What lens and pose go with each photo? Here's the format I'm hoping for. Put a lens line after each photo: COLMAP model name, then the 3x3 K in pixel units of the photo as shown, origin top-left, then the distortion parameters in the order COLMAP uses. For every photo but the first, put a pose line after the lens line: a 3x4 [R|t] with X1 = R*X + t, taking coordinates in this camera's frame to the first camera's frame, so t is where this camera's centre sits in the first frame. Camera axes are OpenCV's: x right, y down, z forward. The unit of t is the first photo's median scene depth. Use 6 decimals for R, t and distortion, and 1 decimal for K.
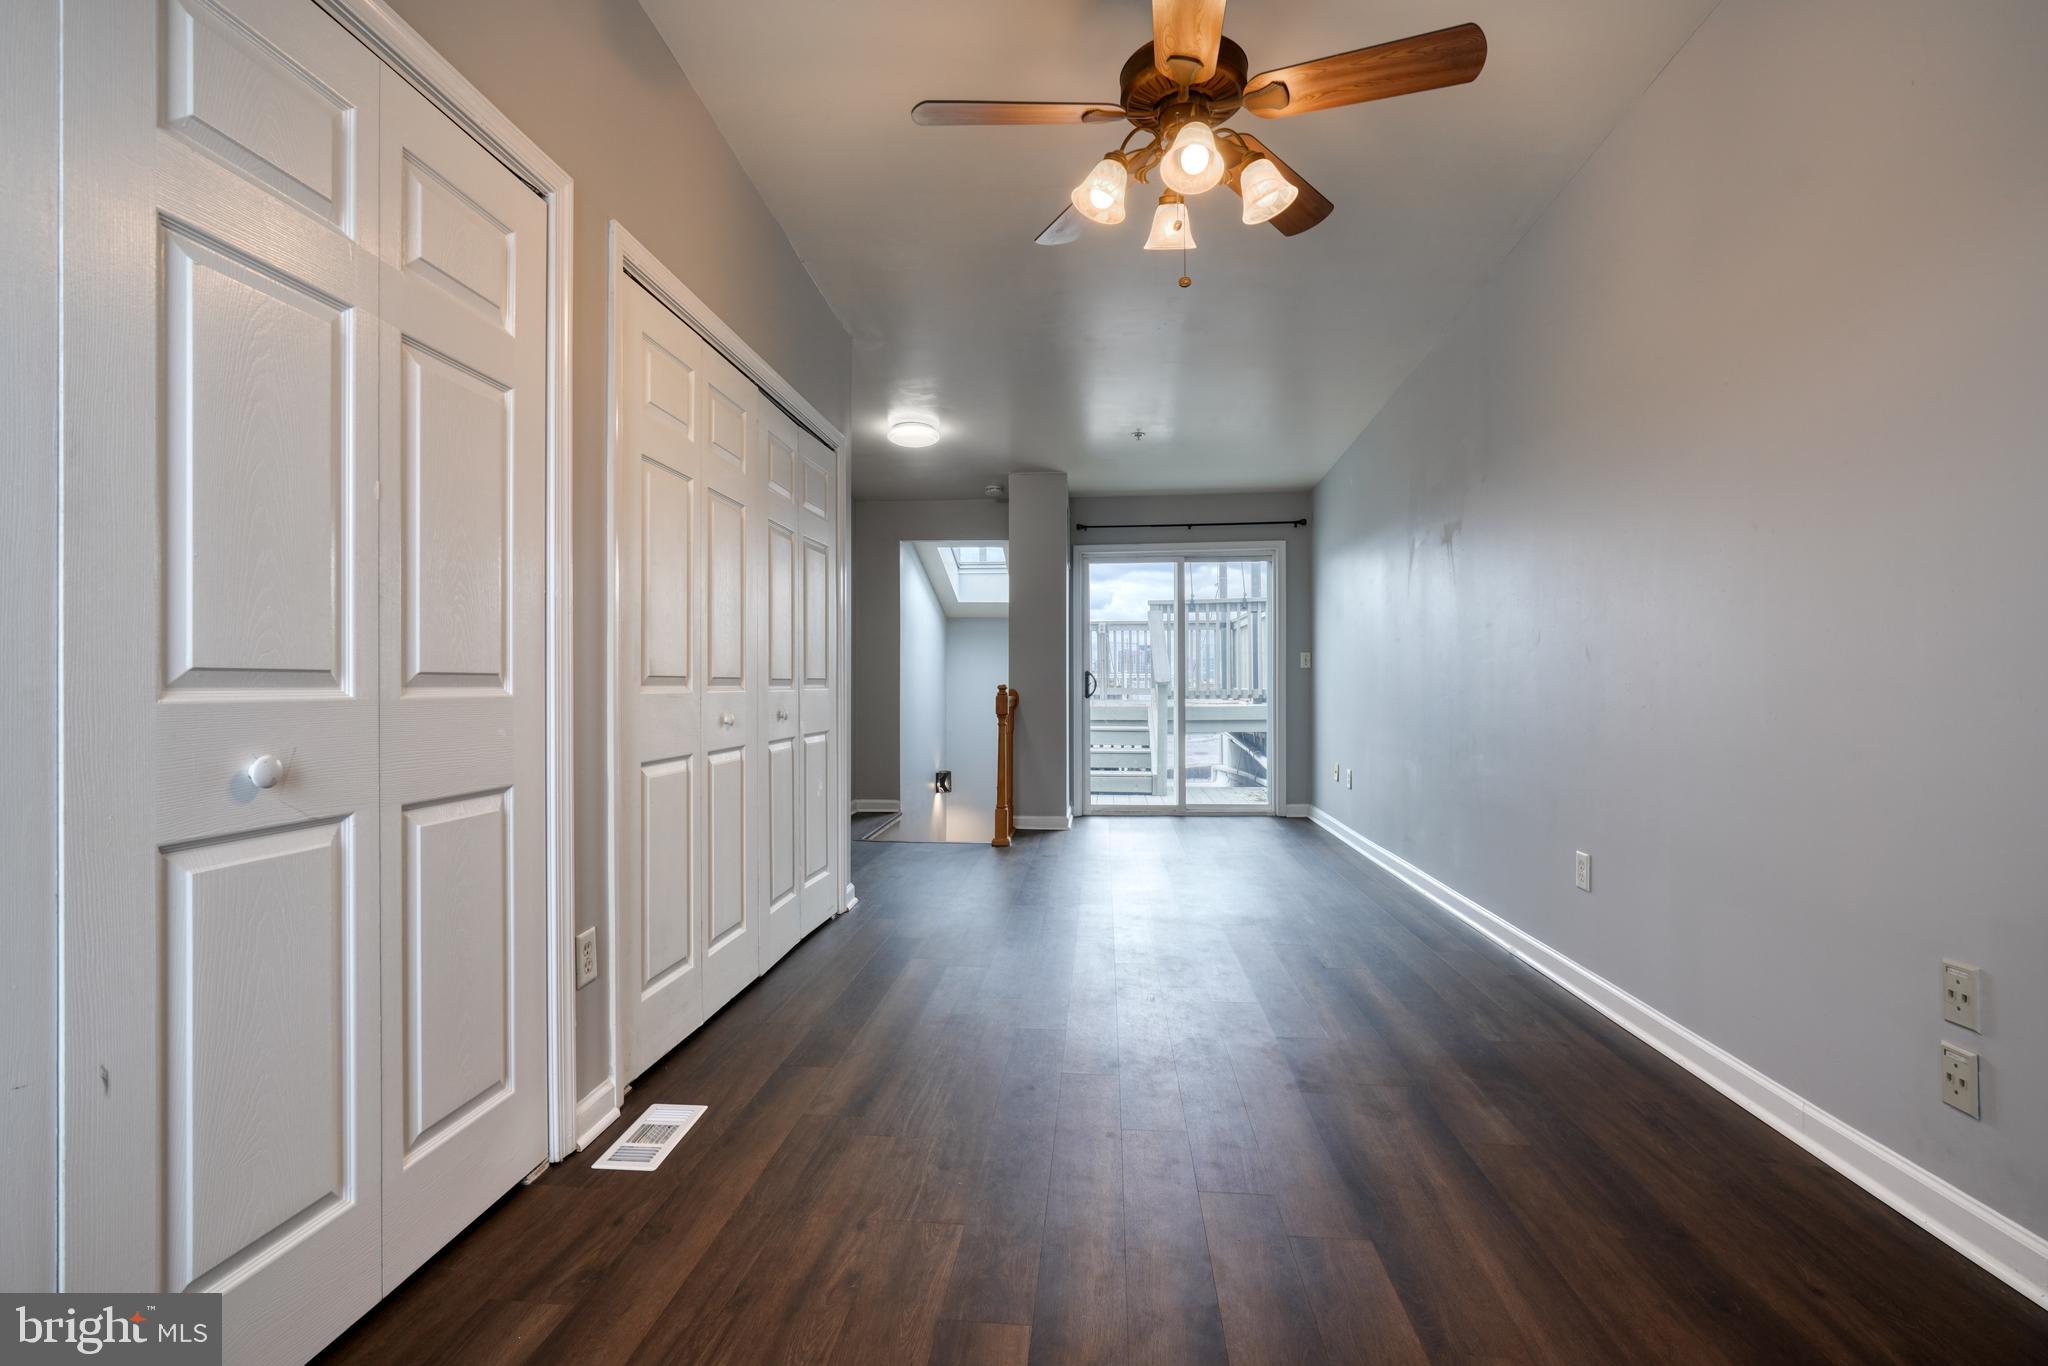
lens RADIAL K [[916.5, 0, 1009.9], [0, 916.5, 677.4], [0, 0, 1]] dist [-0.017554, 0.007557]
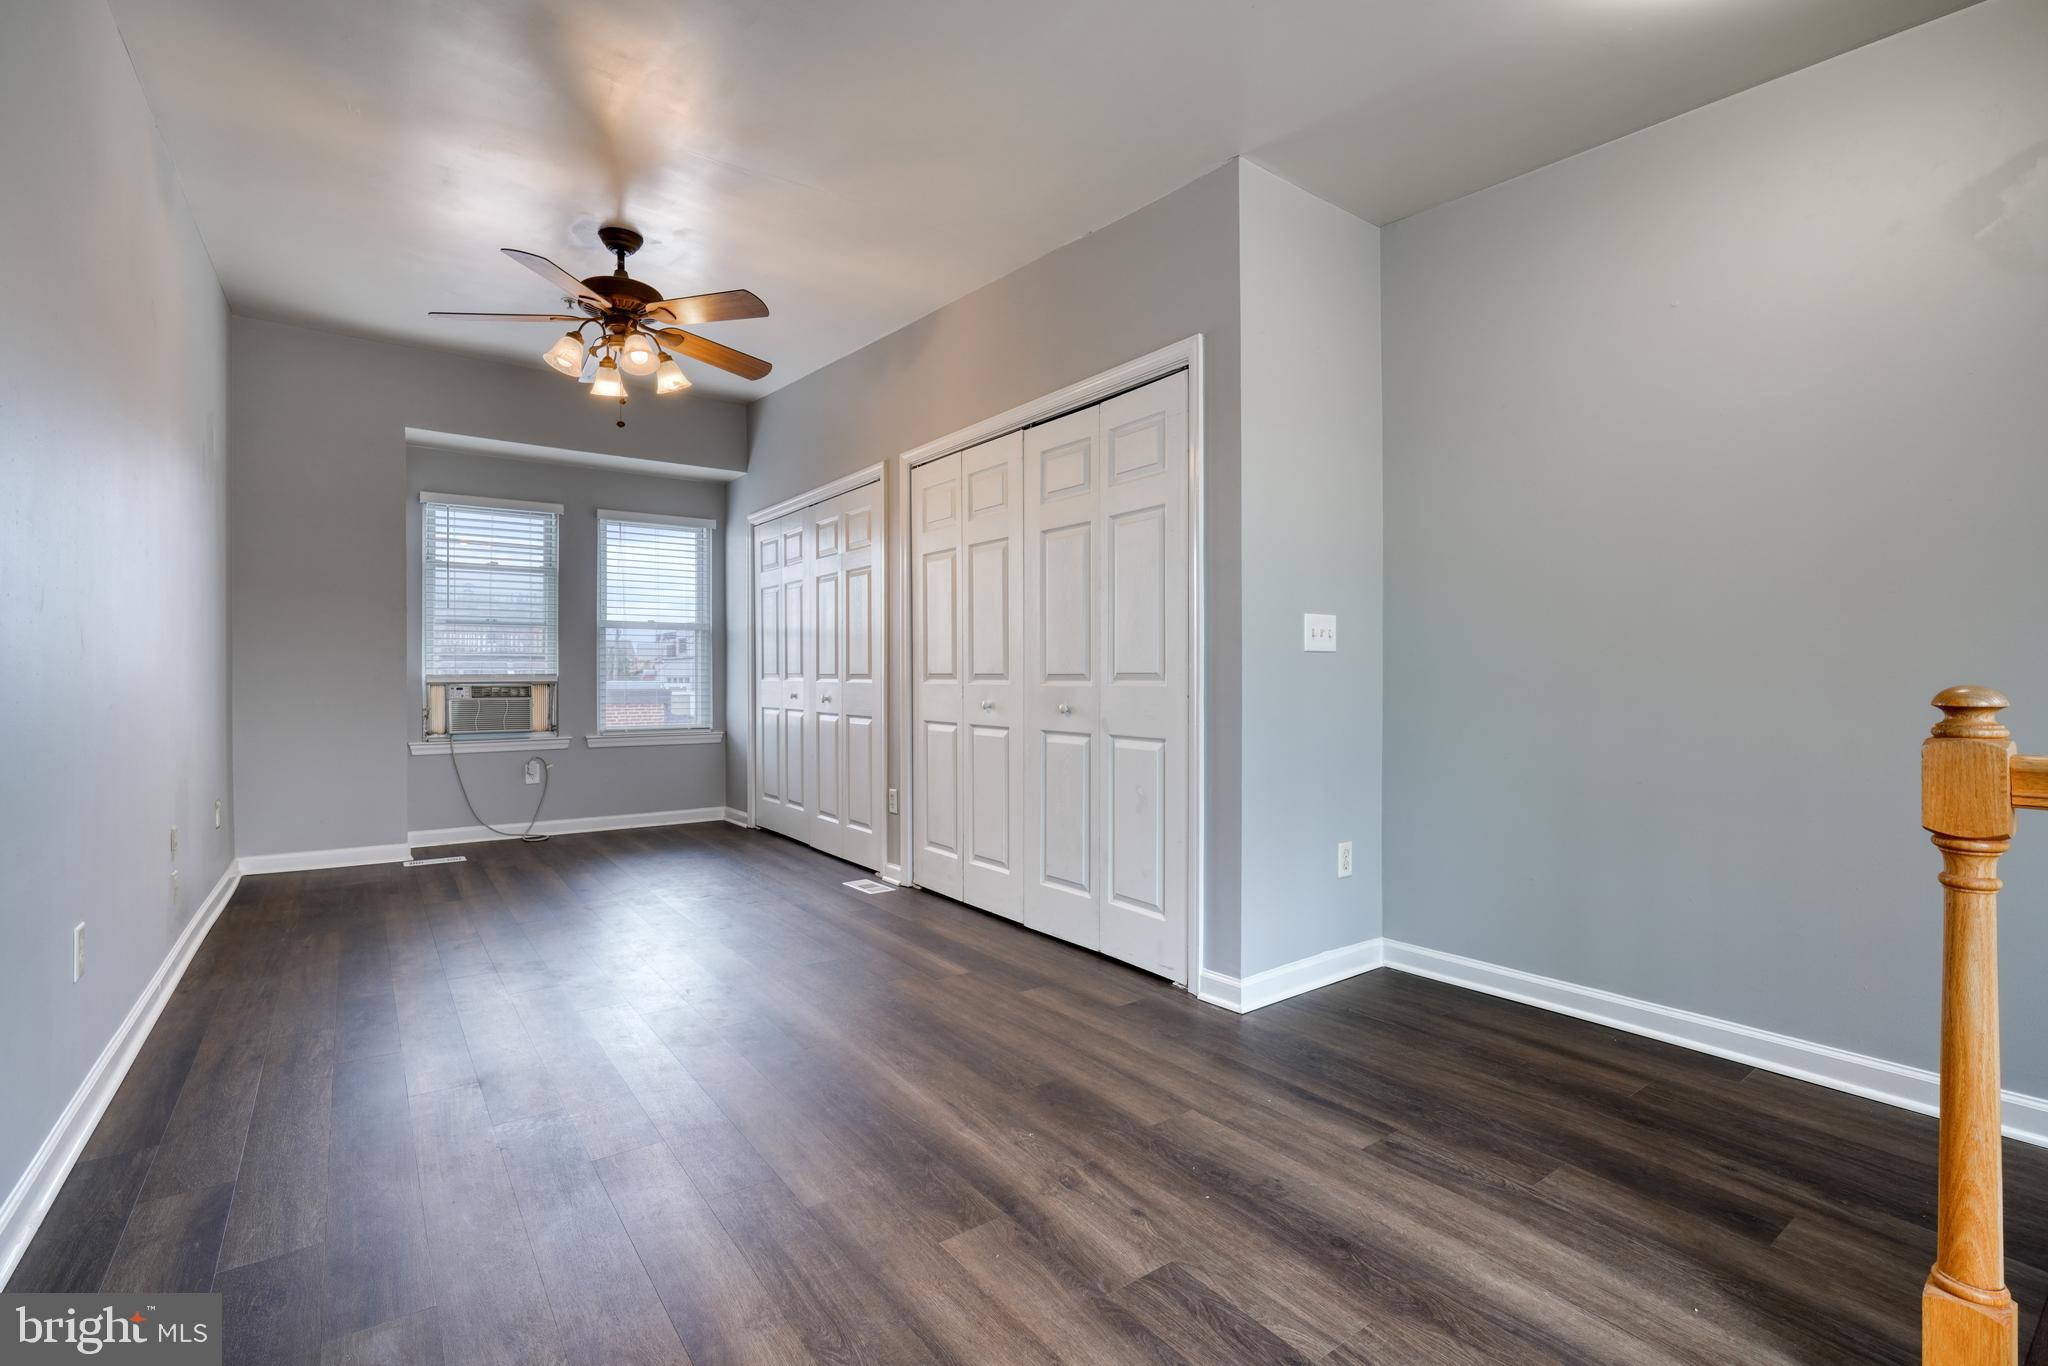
lens RADIAL K [[916.5, 0, 1009.9], [0, 916.5, 677.4], [0, 0, 1]] dist [-0.017554, 0.007557]
pose [[-0.745366, -0.000293, -0.666656, 0.680799], [0.003988, 0.999980, -0.004898, 0.014659], [0.666644, -0.006310, -0.745350, 2.404759]]
